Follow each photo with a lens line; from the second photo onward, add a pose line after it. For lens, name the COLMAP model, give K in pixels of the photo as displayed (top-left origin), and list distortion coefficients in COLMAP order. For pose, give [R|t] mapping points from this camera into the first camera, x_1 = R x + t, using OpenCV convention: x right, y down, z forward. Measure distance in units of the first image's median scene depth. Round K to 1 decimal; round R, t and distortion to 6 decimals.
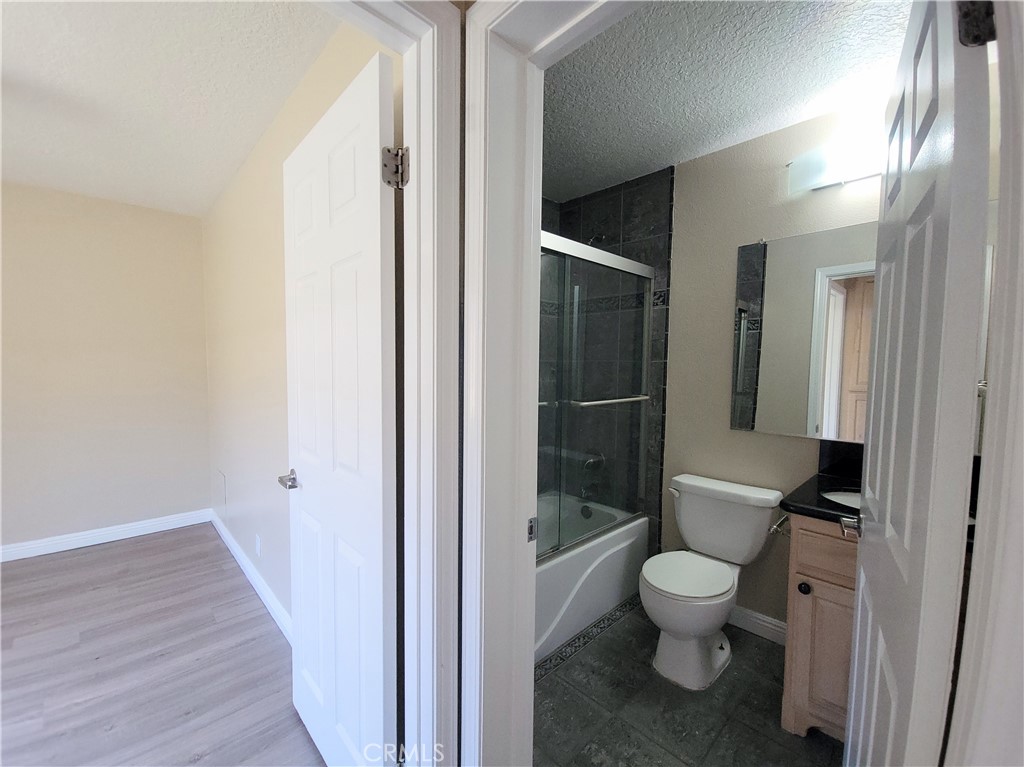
lens RADIAL K [[423.1, 0, 520.5], [0, 423.1, 390.8], [0, 0, 1]] dist [0.006449, -0.000885]
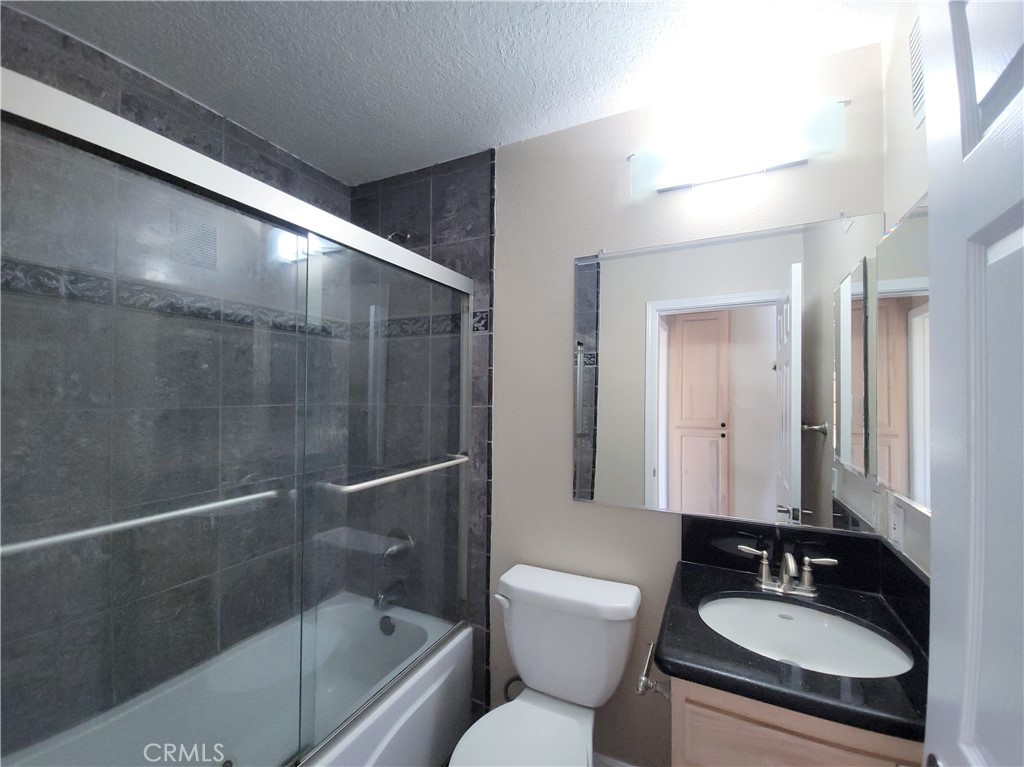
lens RADIAL K [[423.1, 0, 520.5], [0, 423.1, 390.8], [0, 0, 1]] dist [0.006449, -0.000885]
pose [[0.938795, -0.001123, 0.344474, 0.134387], [0.024352, 0.997709, -0.063115, -0.047608], [-0.343614, 0.067641, 0.936672, 0.283784]]
